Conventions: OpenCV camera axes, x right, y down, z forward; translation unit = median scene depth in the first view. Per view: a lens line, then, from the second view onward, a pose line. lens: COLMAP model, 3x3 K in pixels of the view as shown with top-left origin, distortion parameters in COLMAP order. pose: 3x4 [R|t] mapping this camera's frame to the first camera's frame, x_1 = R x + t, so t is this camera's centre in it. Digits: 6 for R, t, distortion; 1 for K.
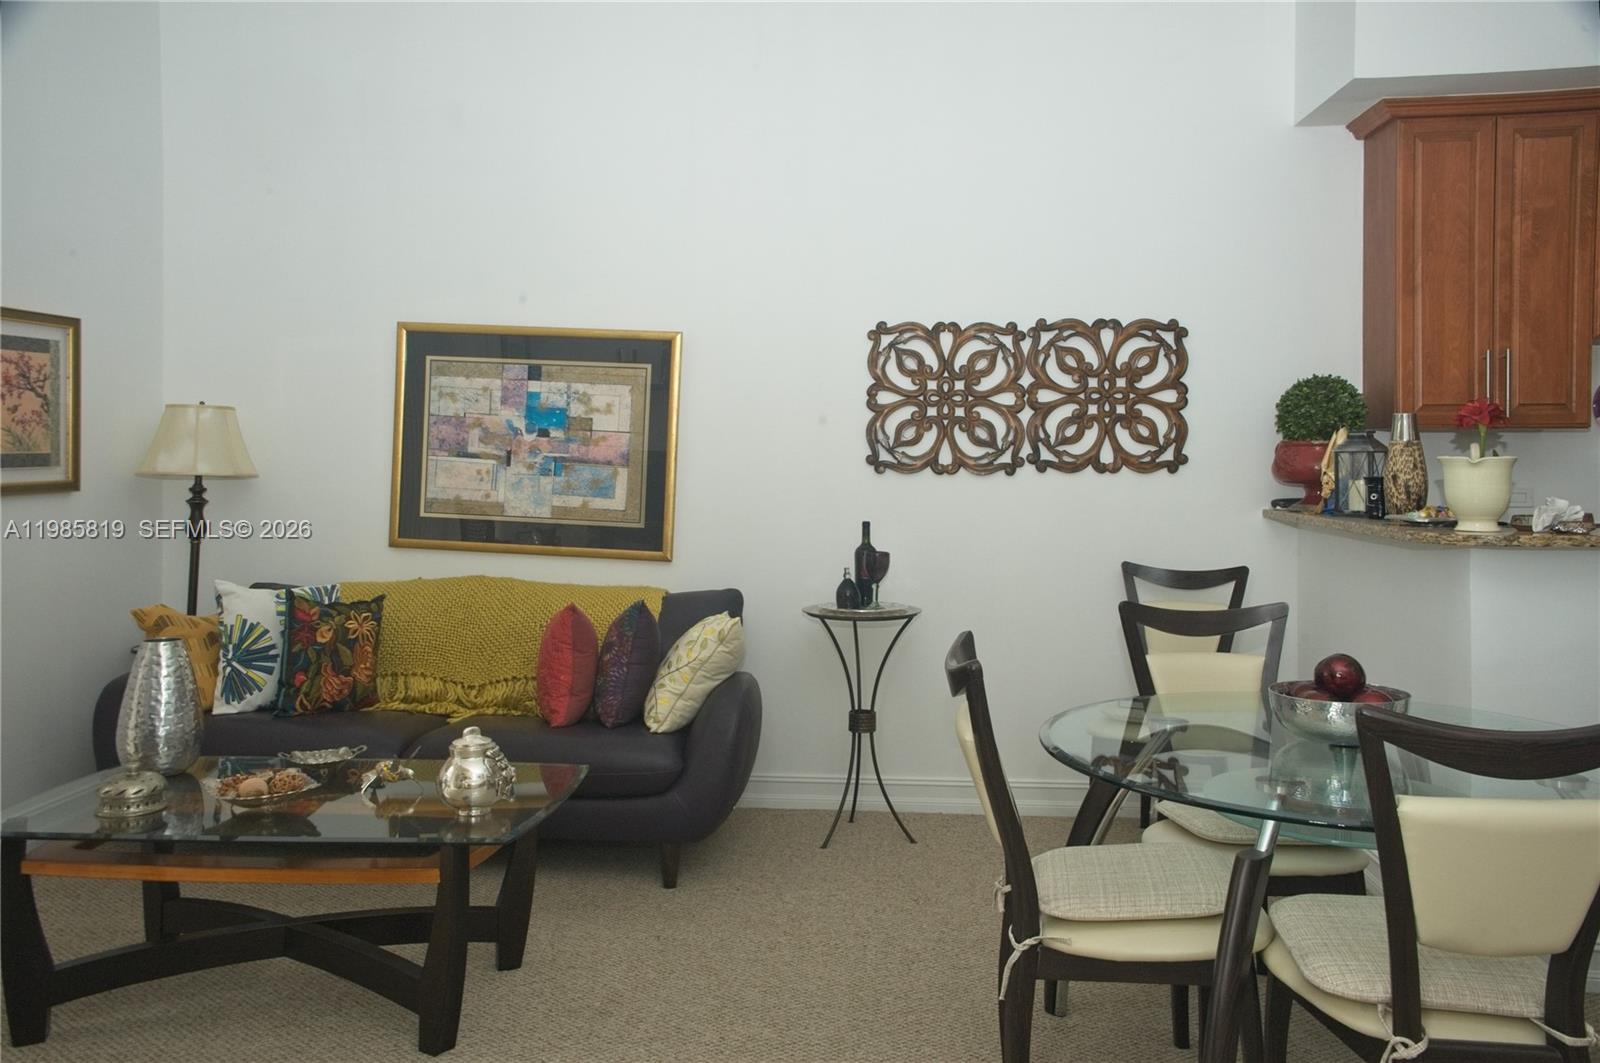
lens RADIAL K [[1312.3, 0, 720.8], [0, 1312.3, 437.7], [0, 0, 1]] dist [-0.023596, 0.077071]
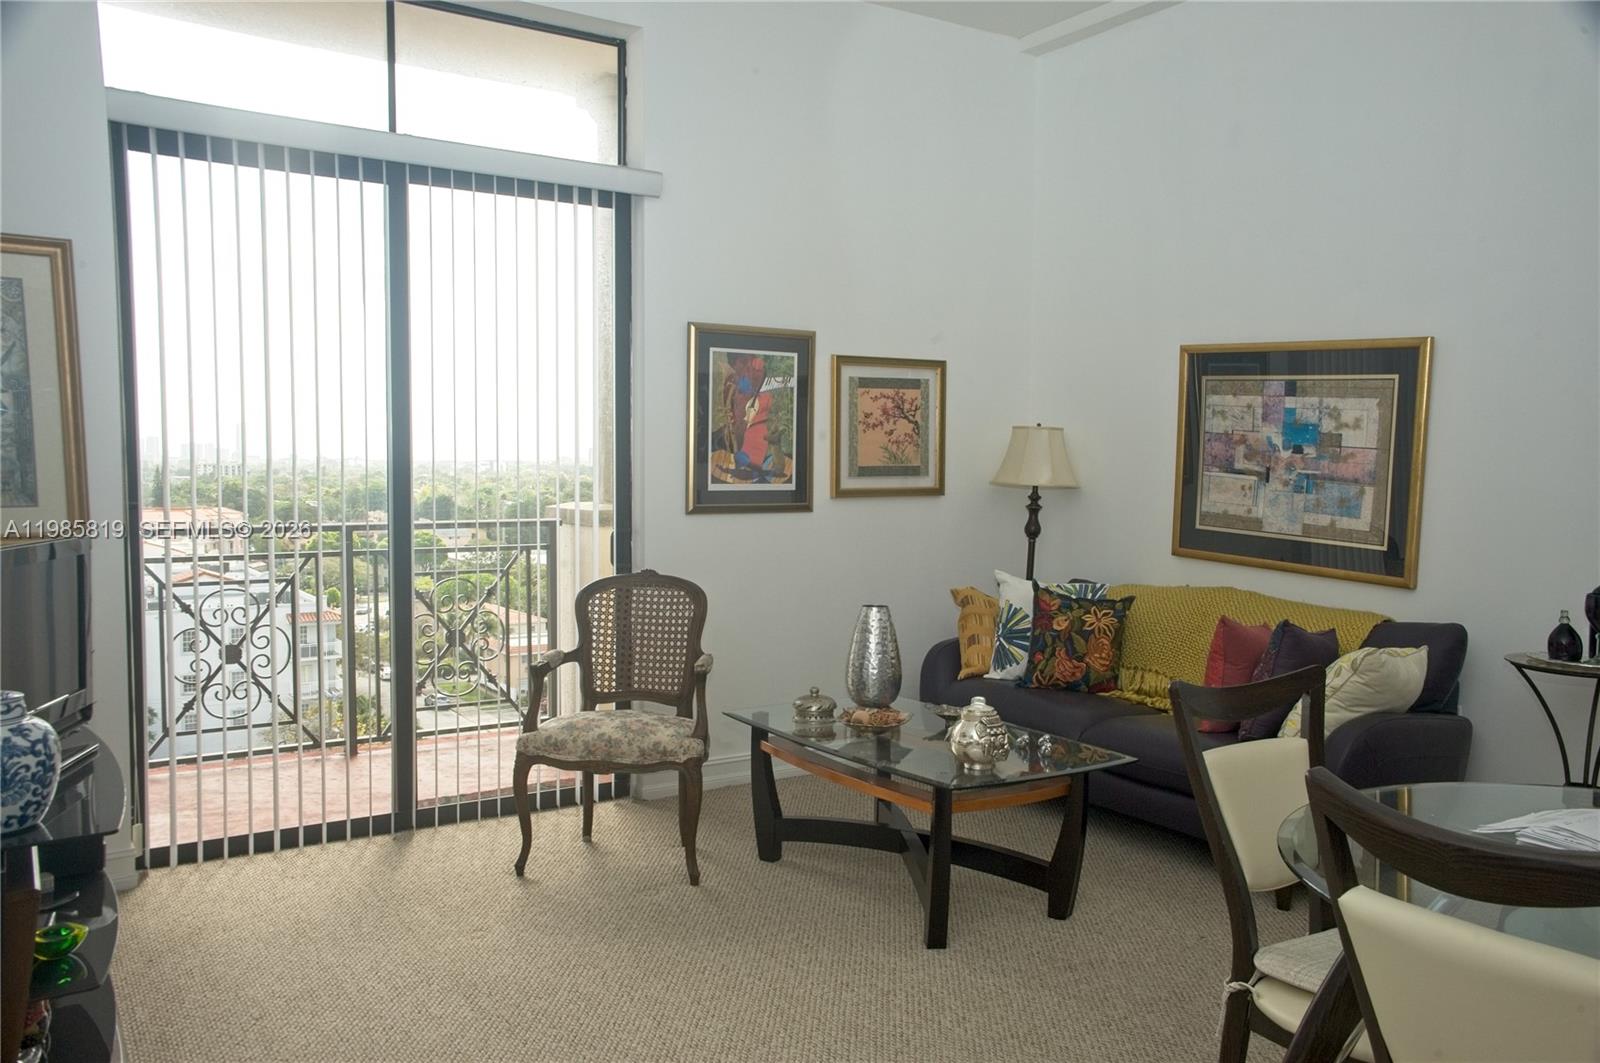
lens RADIAL K [[1312.3, 0, 787.5], [0, 1312.3, 537.6], [0, 0, 1]] dist [-0.023596, 0.077071]
pose [[0.591997, 0.051339, -0.804303, 0.437565], [-0.001820, 0.998052, 0.062366, 0.001807], [0.805938, -0.035456, 0.590937, 0.106721]]
